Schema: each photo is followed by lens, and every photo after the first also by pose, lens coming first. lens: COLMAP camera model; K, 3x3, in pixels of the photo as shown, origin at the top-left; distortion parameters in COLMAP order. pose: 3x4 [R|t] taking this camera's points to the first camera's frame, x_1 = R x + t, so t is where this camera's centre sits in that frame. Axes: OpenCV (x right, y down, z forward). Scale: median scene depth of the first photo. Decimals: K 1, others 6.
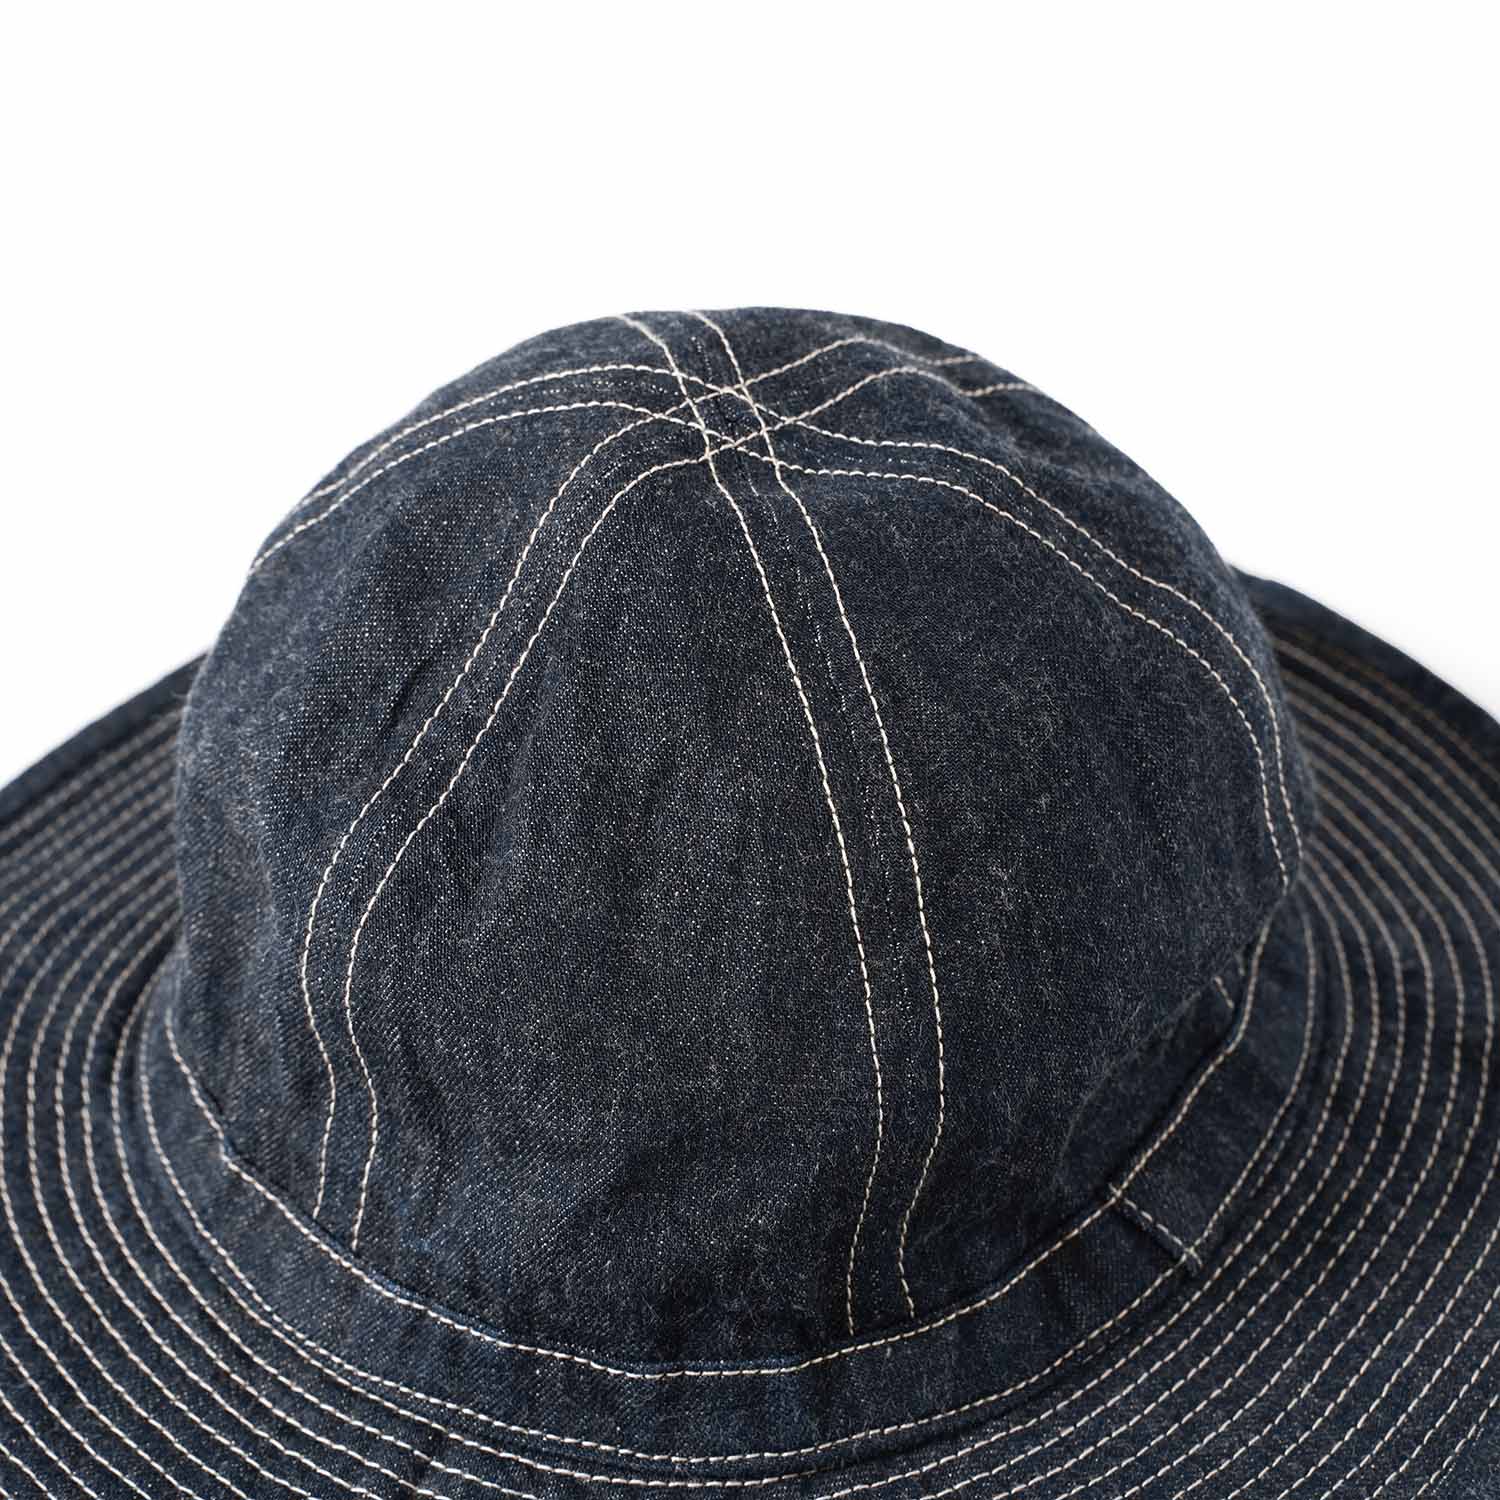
lens RADIAL K [[3374.1, 0, 749.6], [0, 3374.1, 749.8], [0, 0, 1]] dist [0.261768, 0.000000]
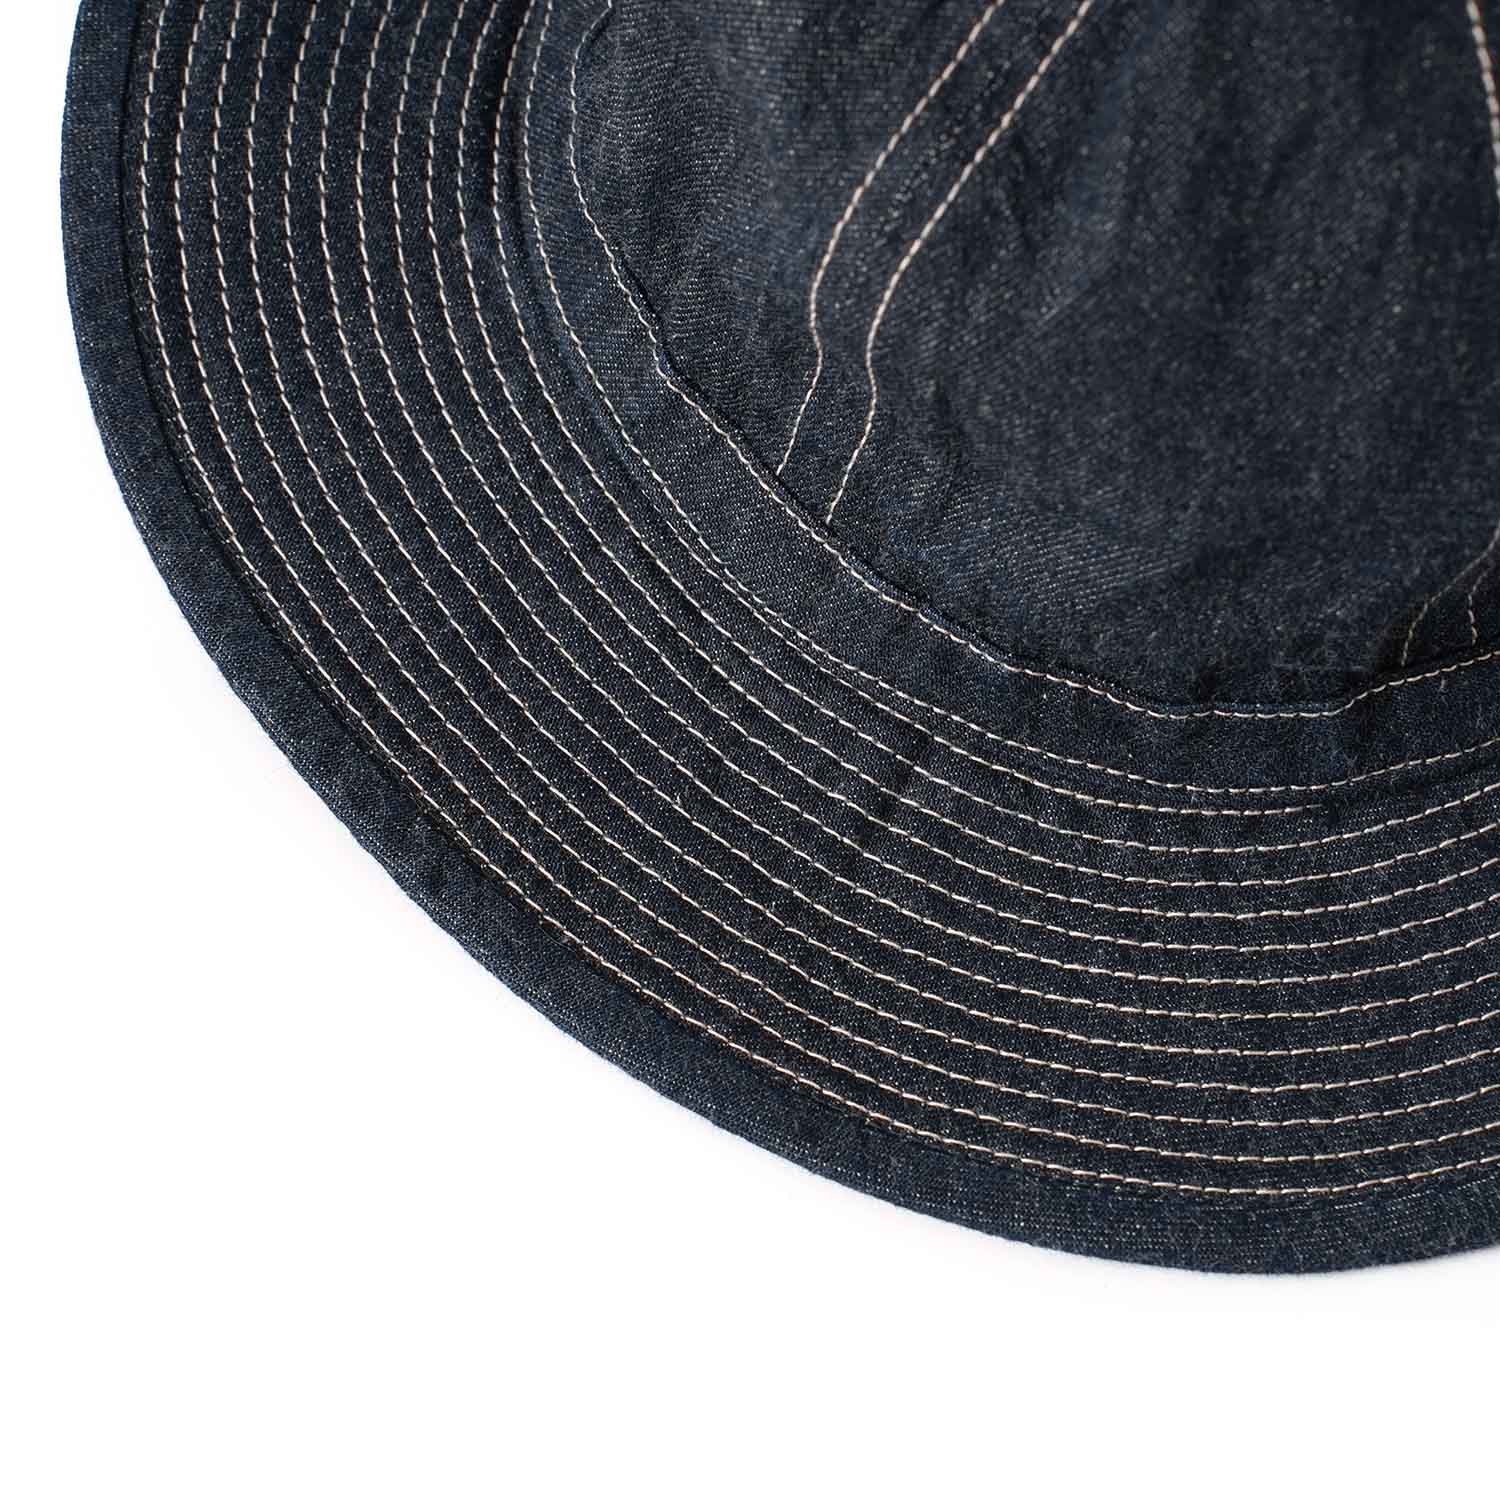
lens RADIAL K [[4450.4, 0, 750.8], [0, 4450.4, 750.2], [0, 0, 1]] dist [0.434940, 0.000000]
pose [[0.998647, 0.042115, 0.030498, -0.173202], [-0.051613, 0.874040, 0.483104, -0.361819], [-0.006311, -0.484025, 0.875032, -0.022965]]
